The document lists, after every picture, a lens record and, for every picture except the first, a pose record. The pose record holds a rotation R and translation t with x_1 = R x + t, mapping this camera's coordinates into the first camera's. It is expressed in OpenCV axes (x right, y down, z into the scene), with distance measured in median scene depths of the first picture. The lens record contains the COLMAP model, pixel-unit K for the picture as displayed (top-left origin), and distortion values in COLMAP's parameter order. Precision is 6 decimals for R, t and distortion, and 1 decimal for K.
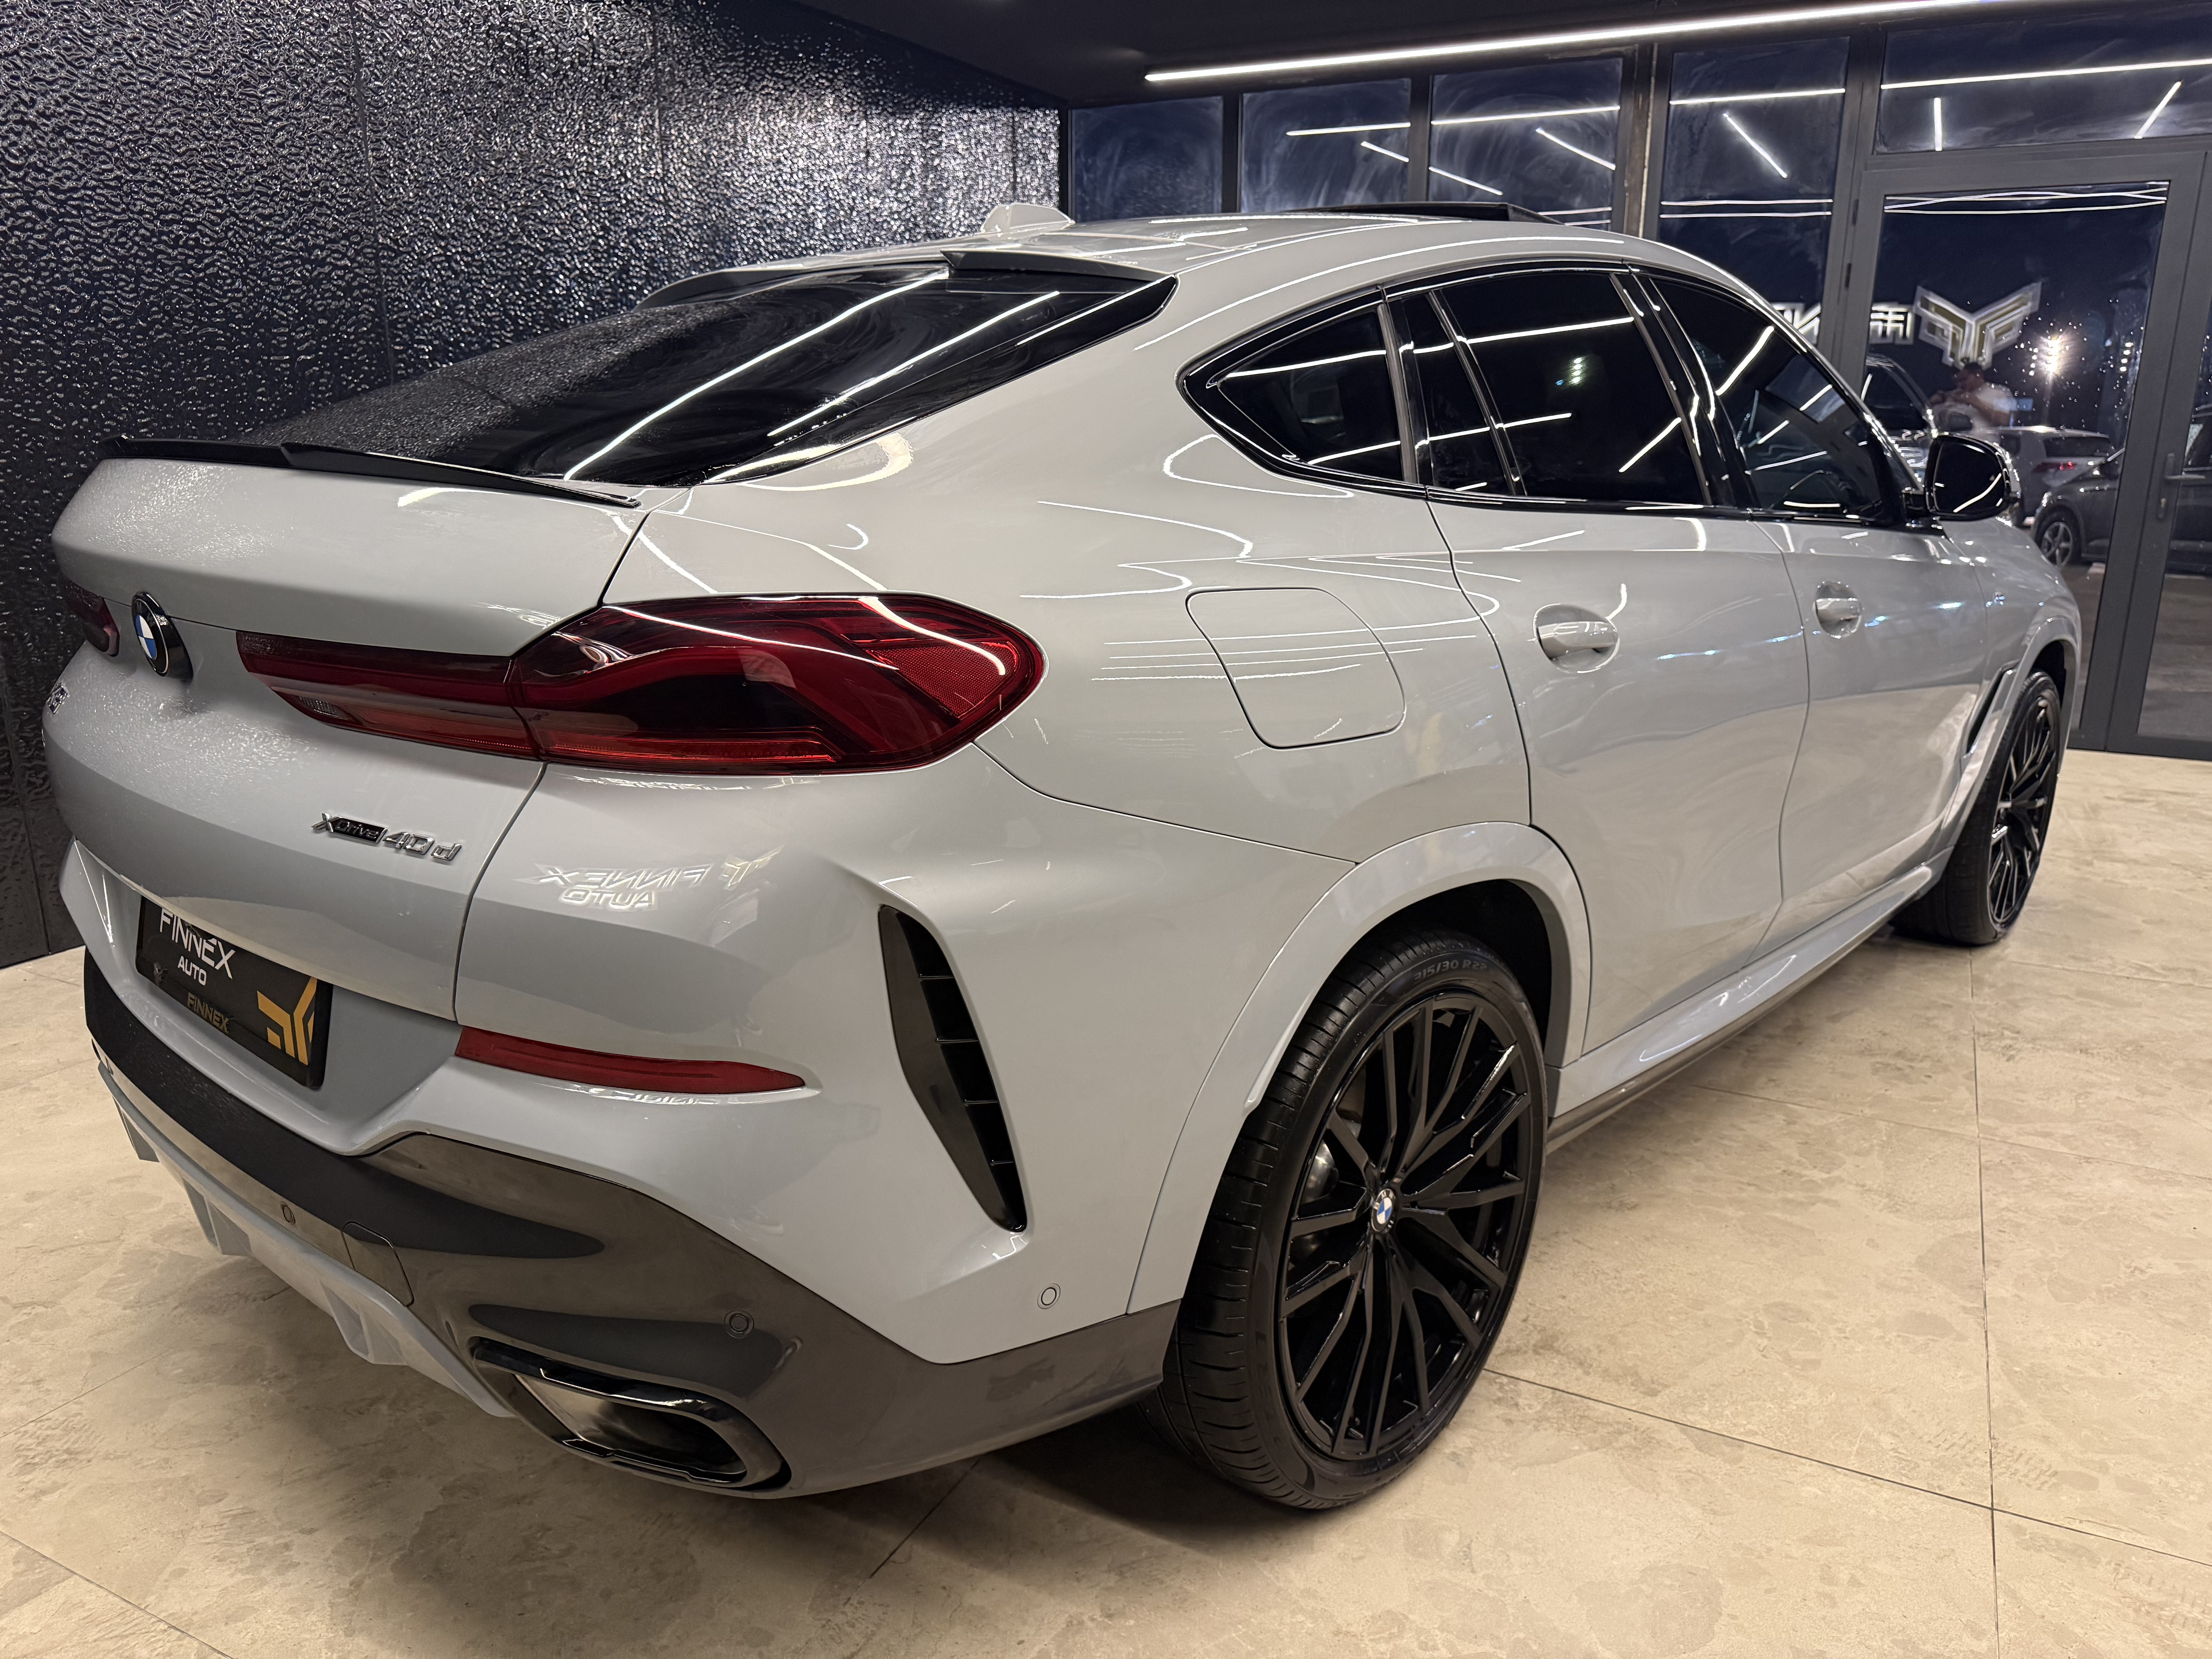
lens RADIAL K [[1570.0, 0, 1106.0], [0, 1570.0, 829.5], [0, 0, 1]] dist [0.013489, -0.005674]
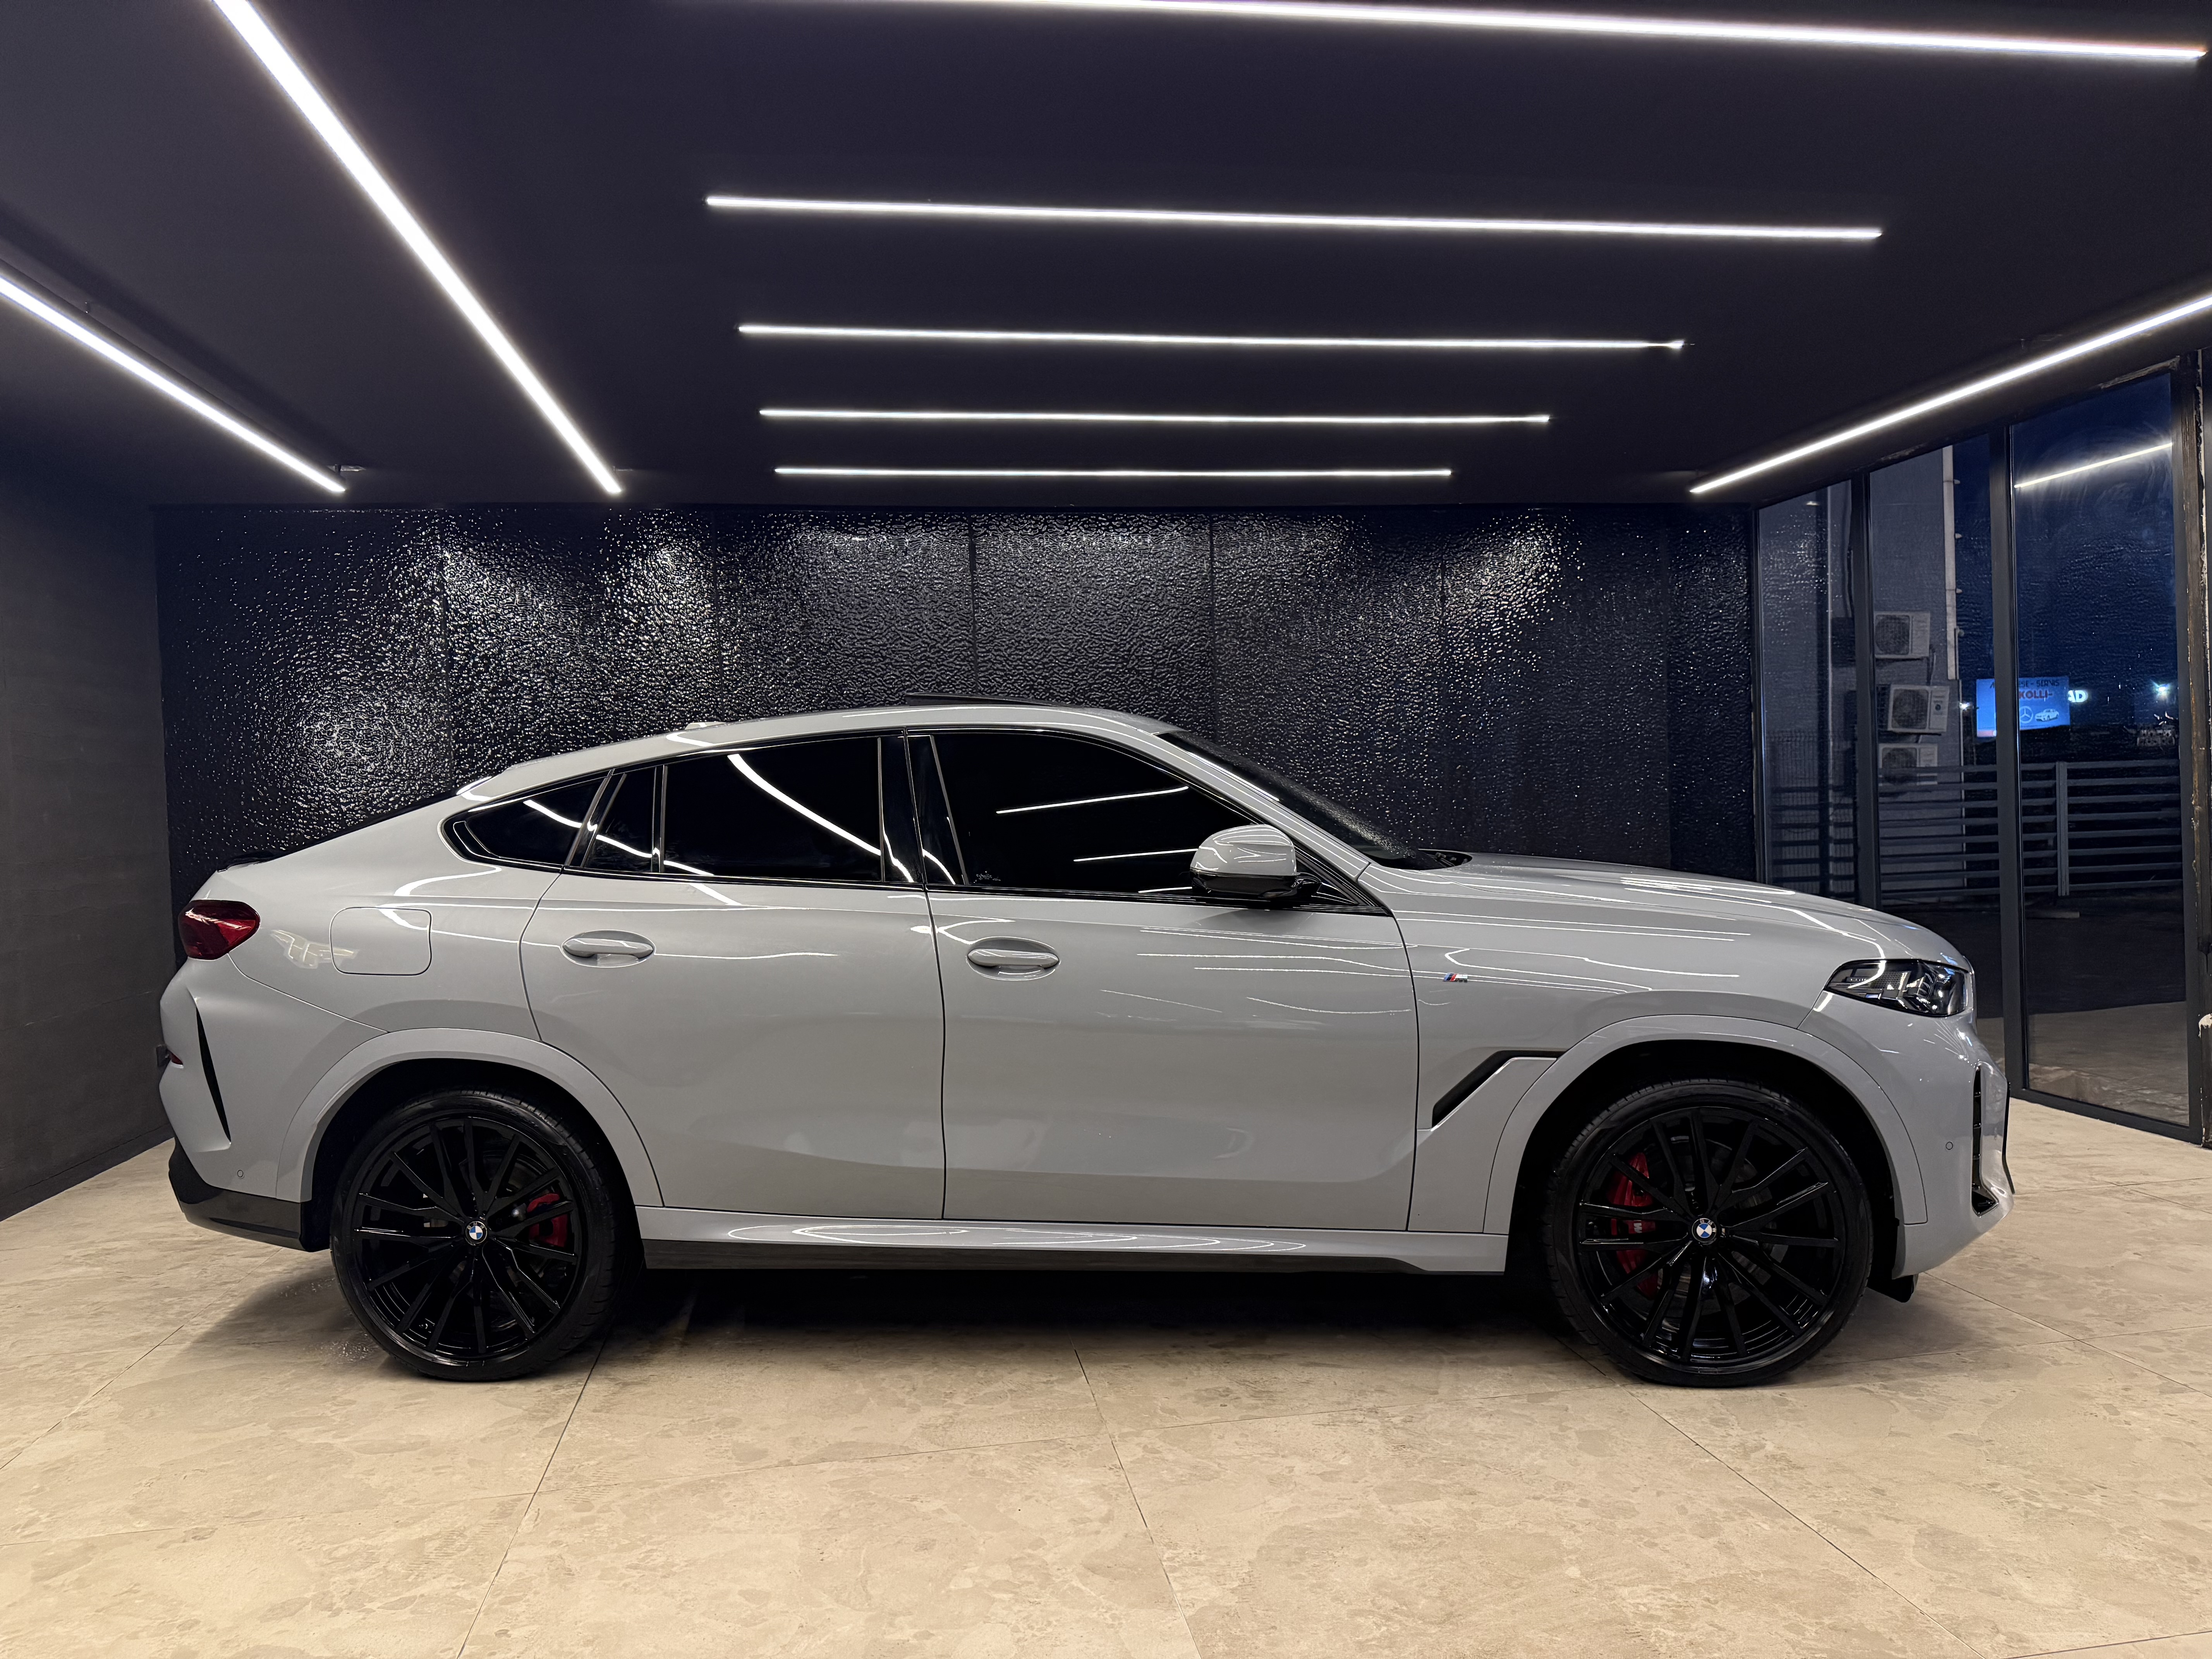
lens RADIAL K [[1570.0, 0, 1106.0], [0, 1570.0, 829.5], [0, 0, 1]] dist [0.013489, -0.005674]
pose [[0.601174, 0.006060, -0.799095, 2.320758], [-0.177263, 0.976070, -0.125957, -0.145452], [0.779209, 0.217372, 0.587862, 0.368388]]
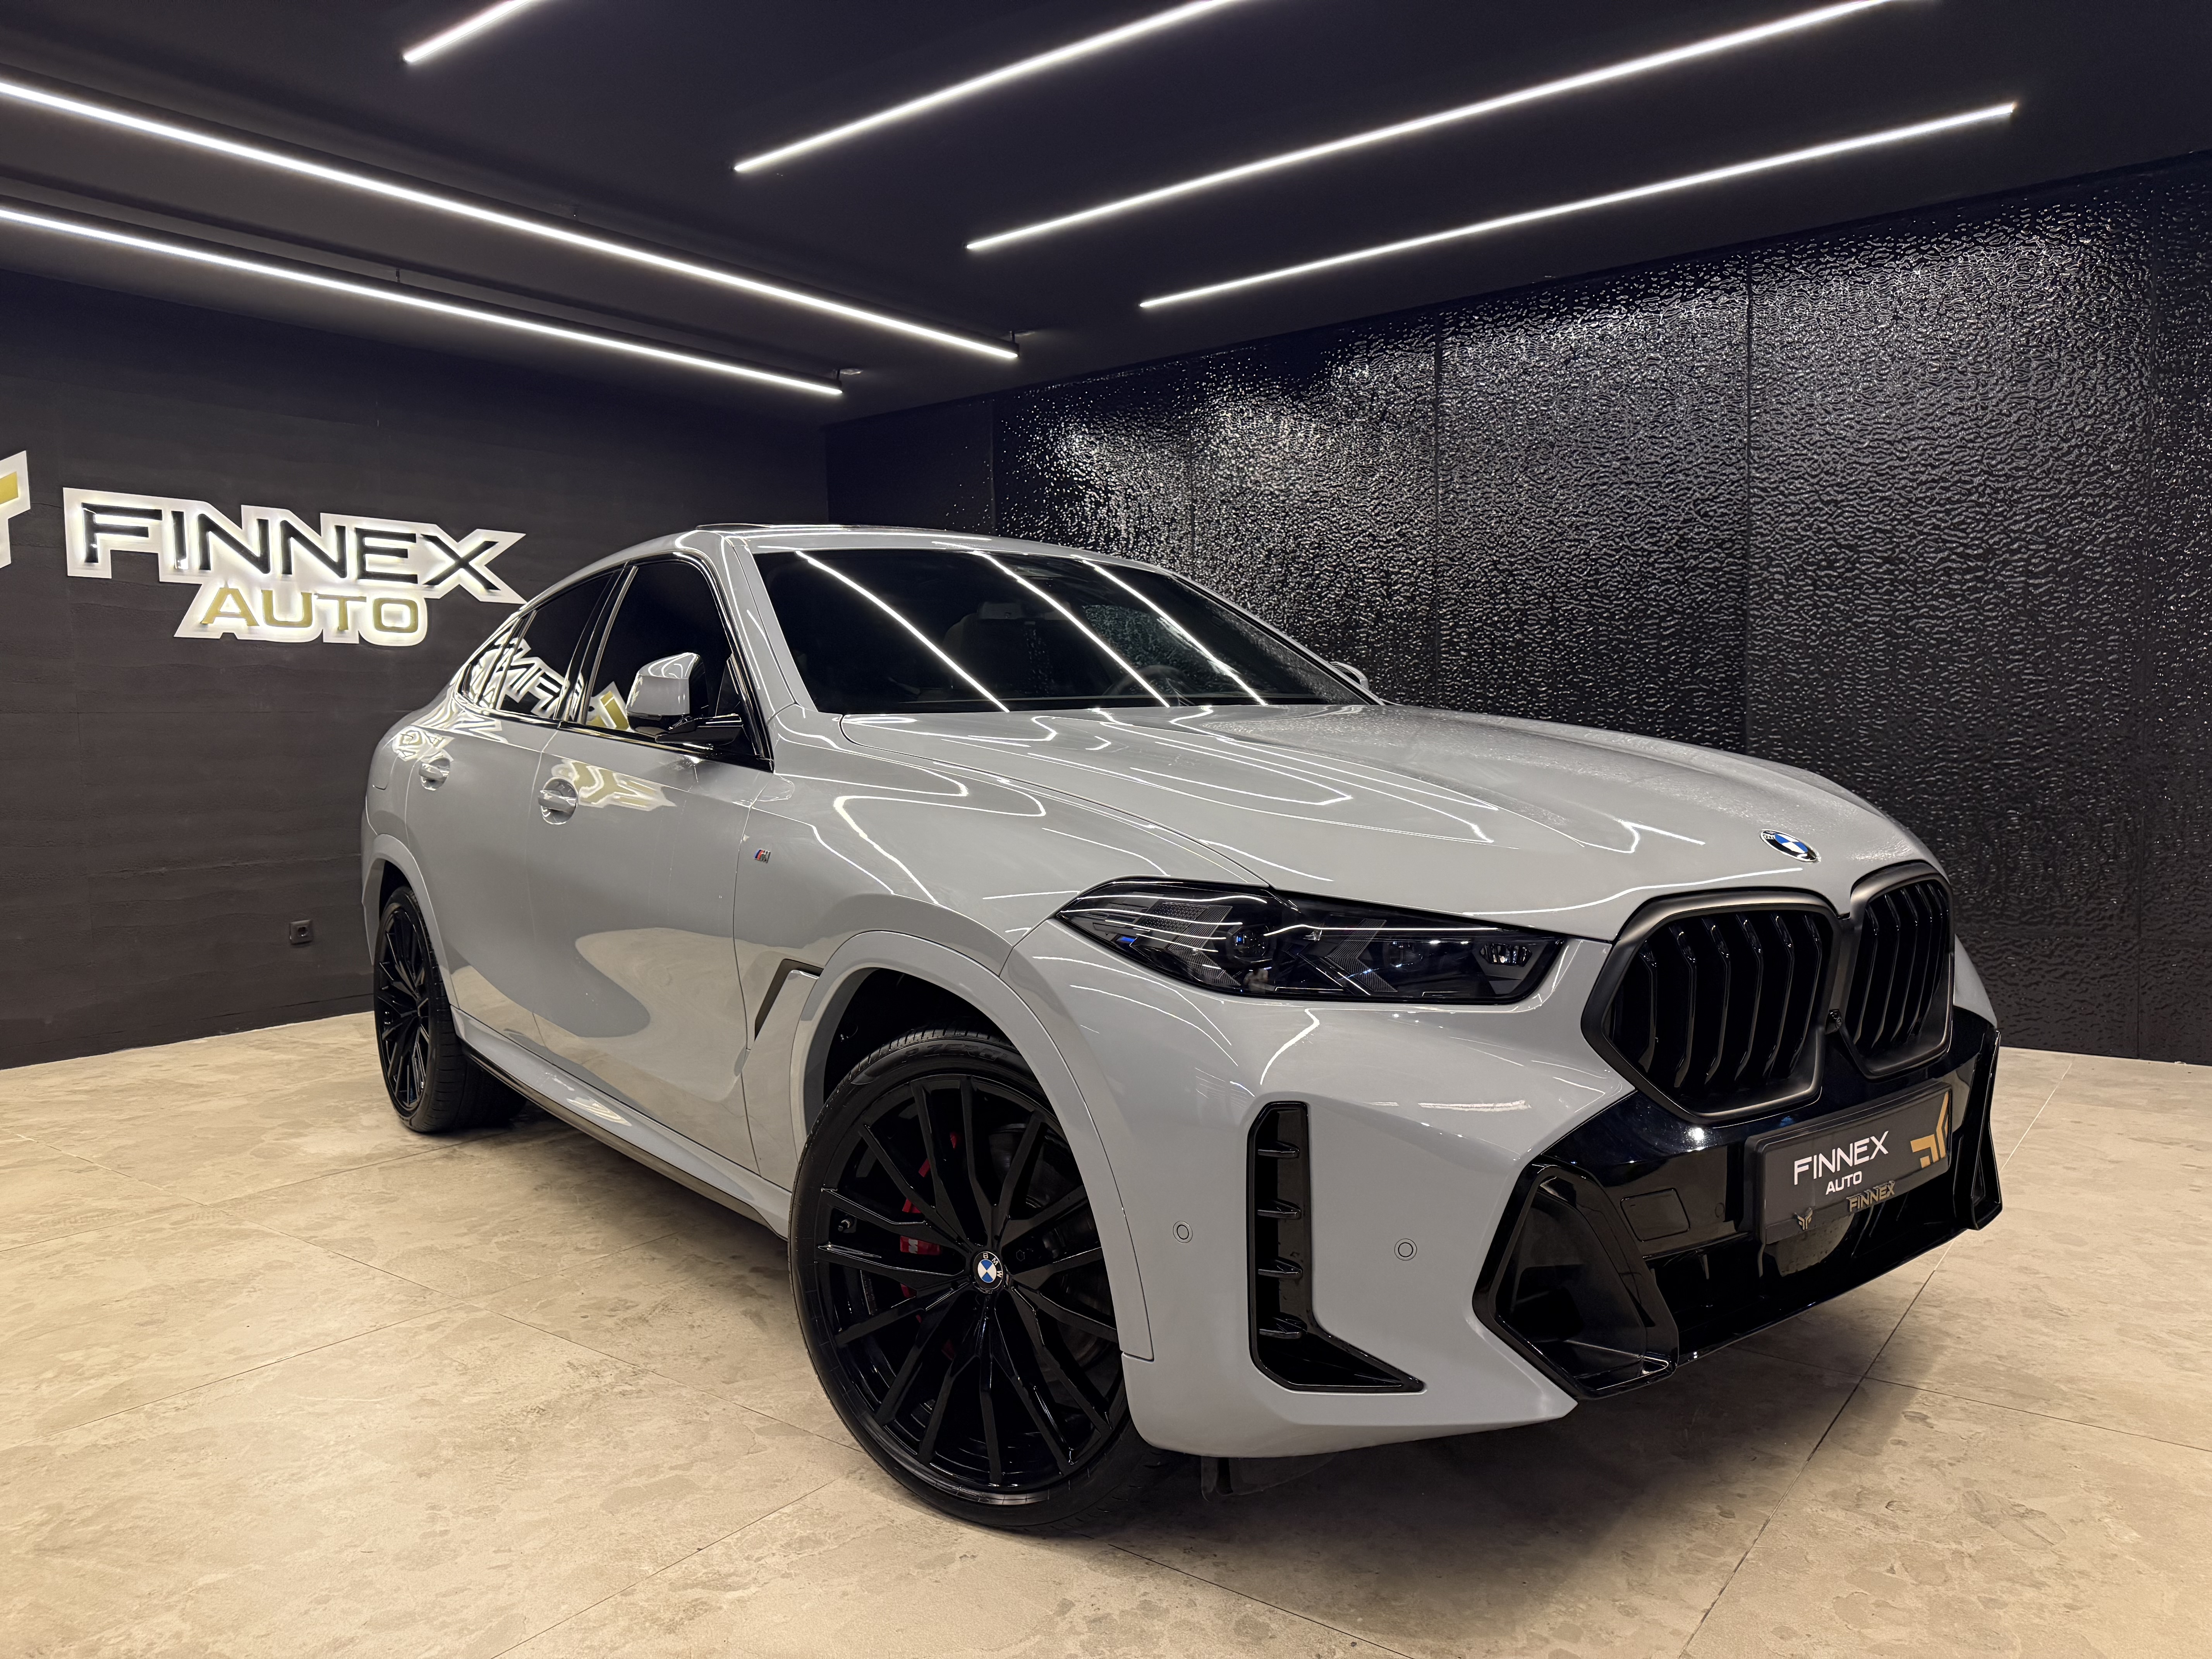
lens RADIAL K [[1584.1, 0, 1128.5], [0, 1584.1, 785.7], [0, 0, 1]] dist [0.005039, -0.002022]
pose [[-0.163843, 0.044265, -0.985493, 2.406188], [-0.235094, 0.968458, 0.082585, -0.536055], [0.958064, 0.245215, -0.148269, 2.392398]]
